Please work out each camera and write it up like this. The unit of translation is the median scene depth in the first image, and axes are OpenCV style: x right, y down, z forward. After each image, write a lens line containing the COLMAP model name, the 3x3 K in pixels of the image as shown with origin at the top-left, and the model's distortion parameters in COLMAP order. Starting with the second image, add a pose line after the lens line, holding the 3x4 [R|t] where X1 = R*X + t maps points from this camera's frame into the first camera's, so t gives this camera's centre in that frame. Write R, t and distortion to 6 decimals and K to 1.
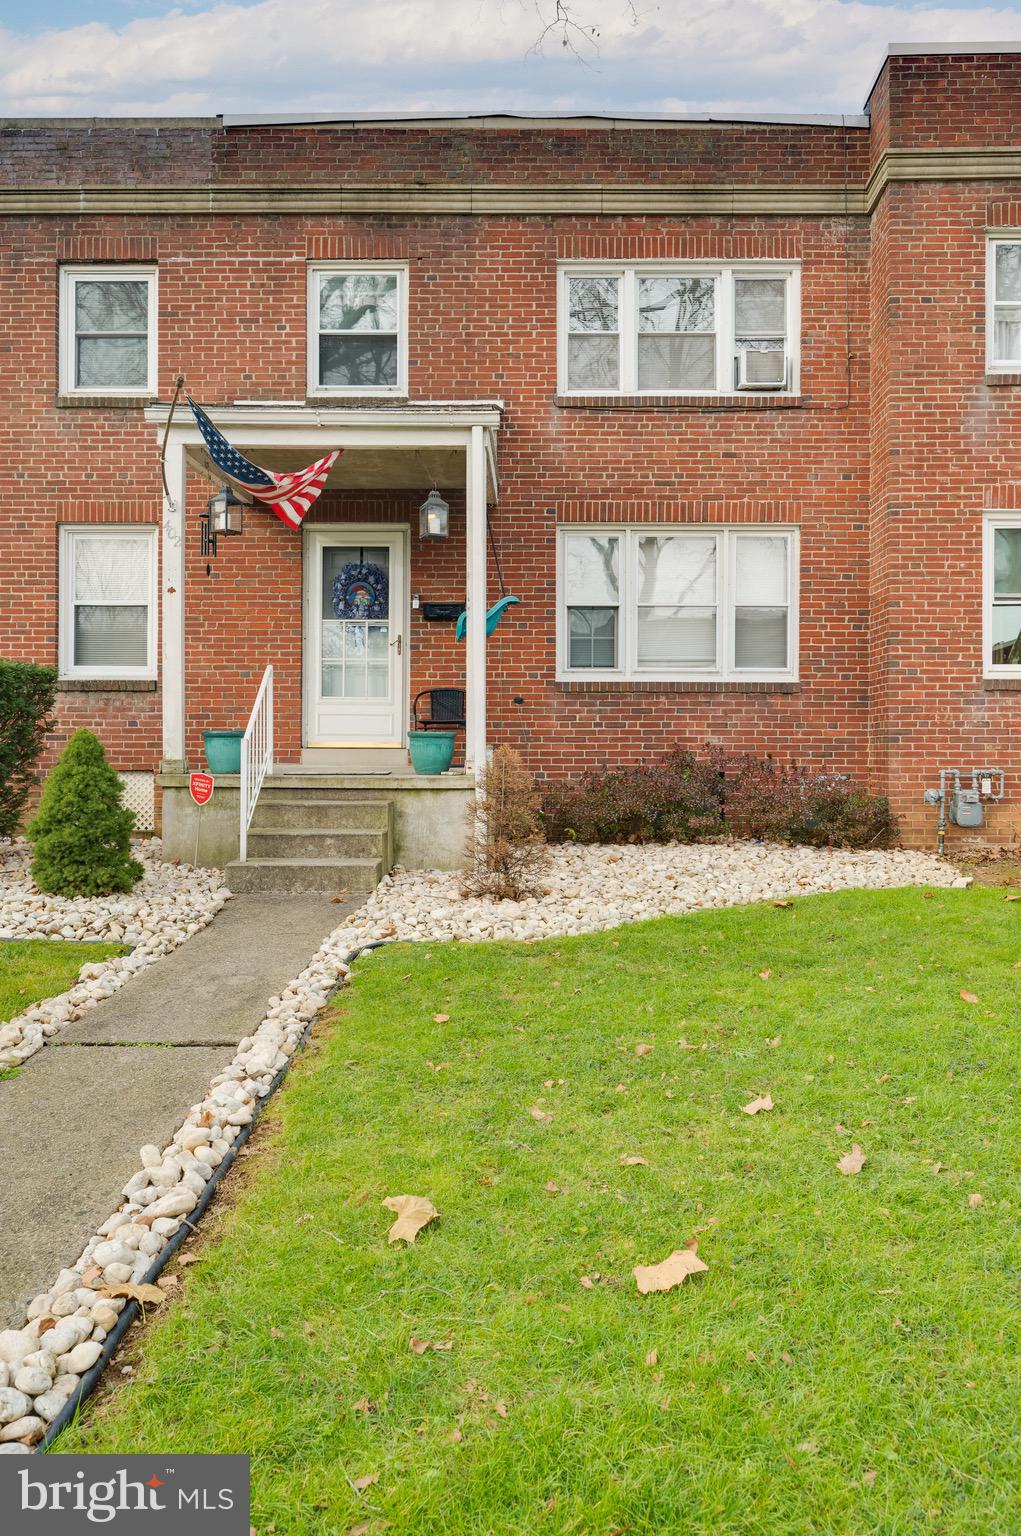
lens RADIAL K [[1161.7, 0, 510.5], [0, 1161.7, 768.0], [0, 0, 1]] dist [-0.003832, 0.004993]
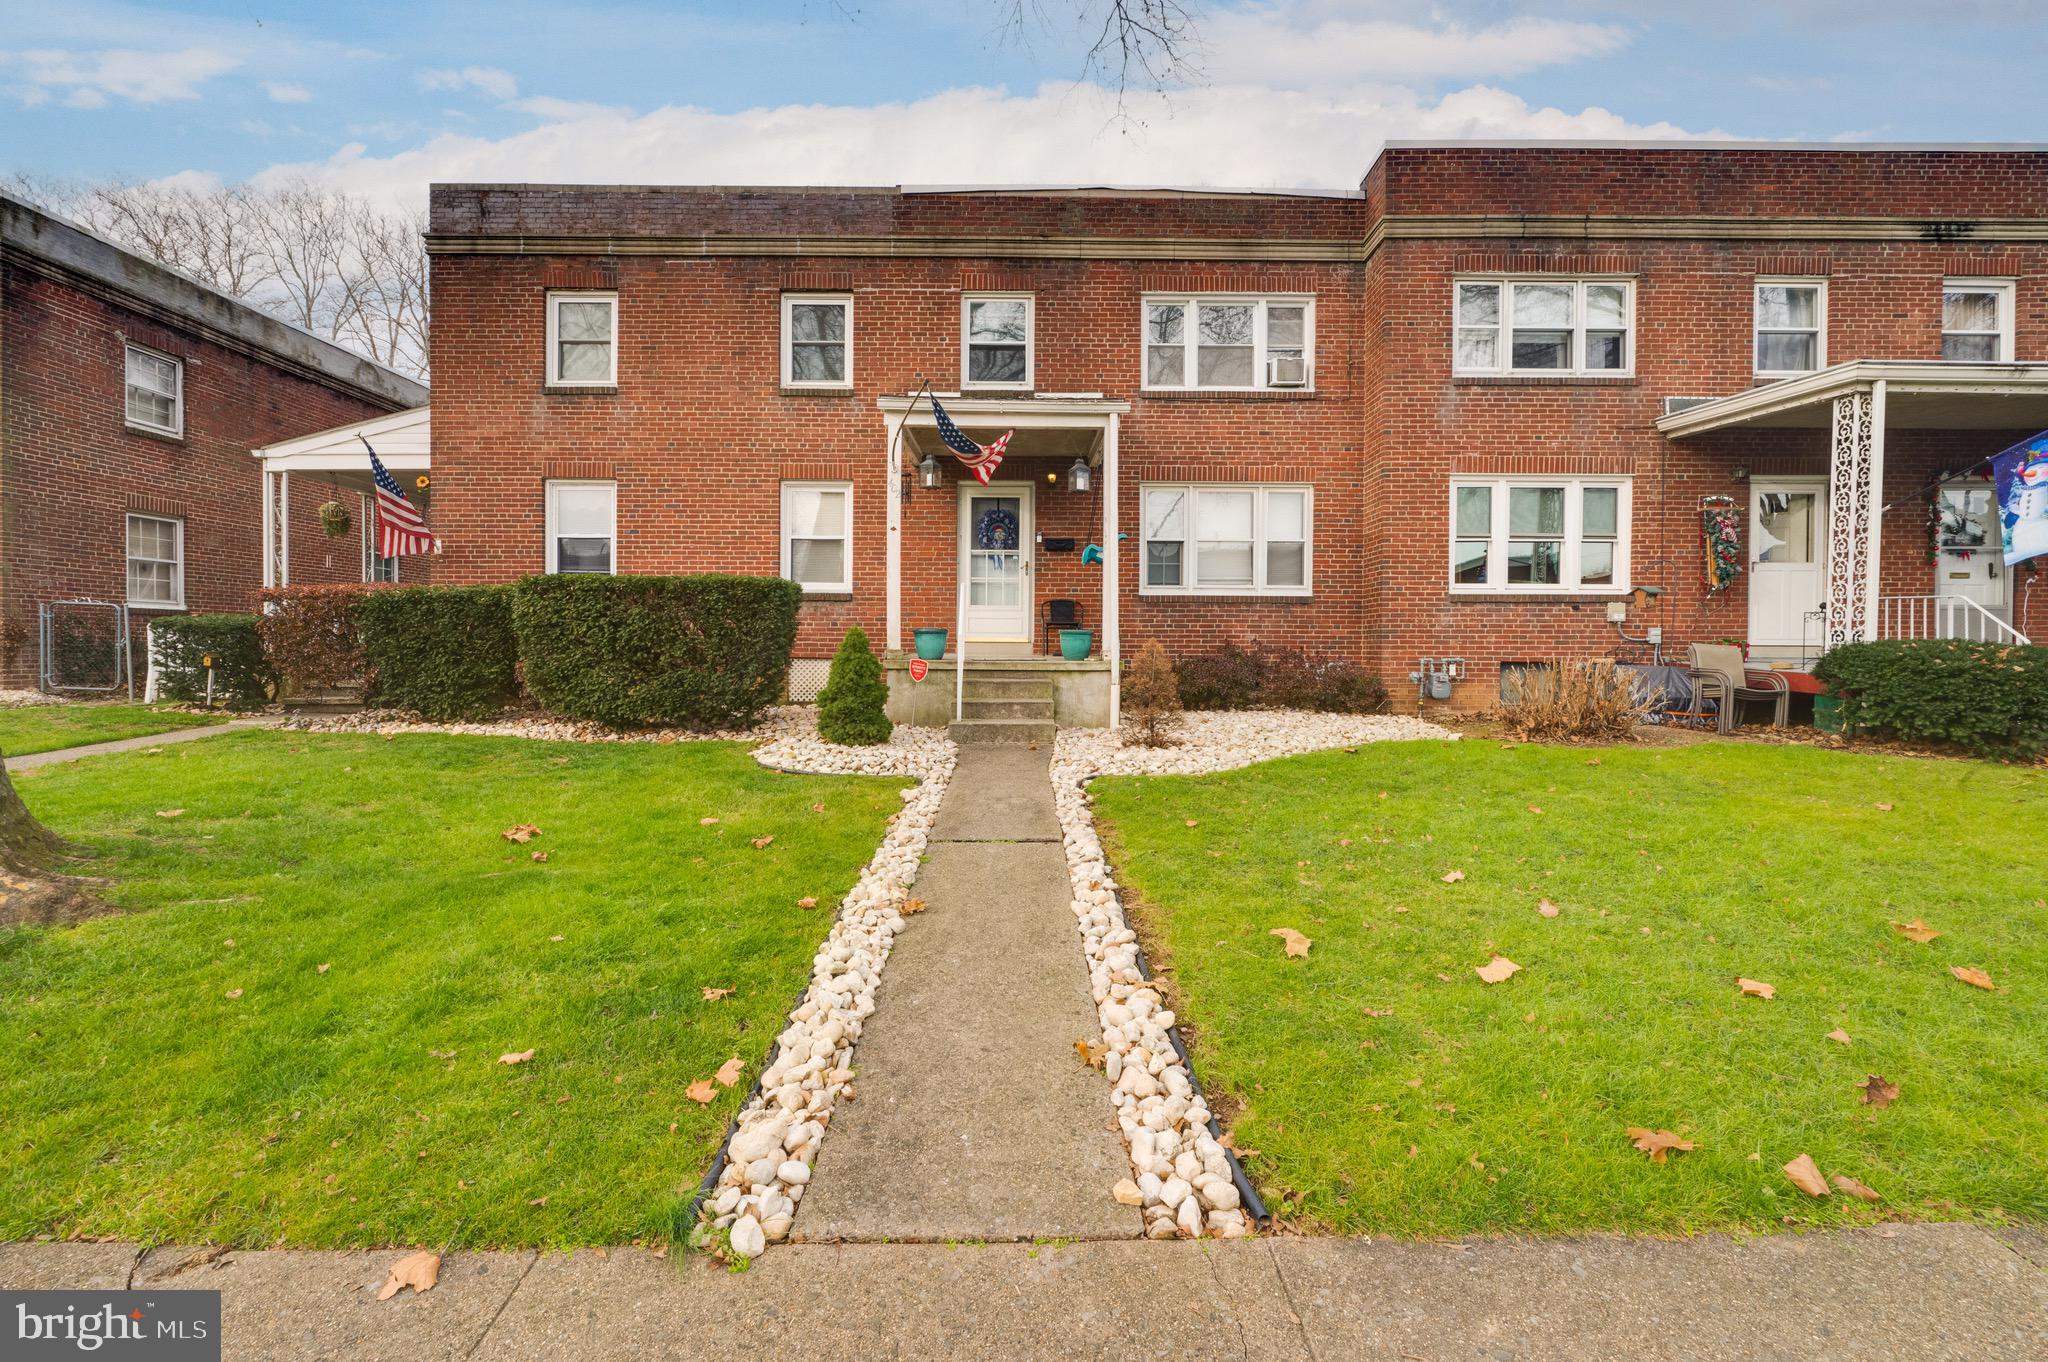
lens RADIAL K [[860.0, 0, 1023.4], [0, 860.0, 664.8], [0, 0, 1]] dist [0.000061, -0.000055]
pose [[0.999865, 0.001660, 0.016328, -0.118272], [-0.001755, 0.999982, 0.005789, 0.003883], [-0.016319, -0.005817, 0.999850, -0.032680]]
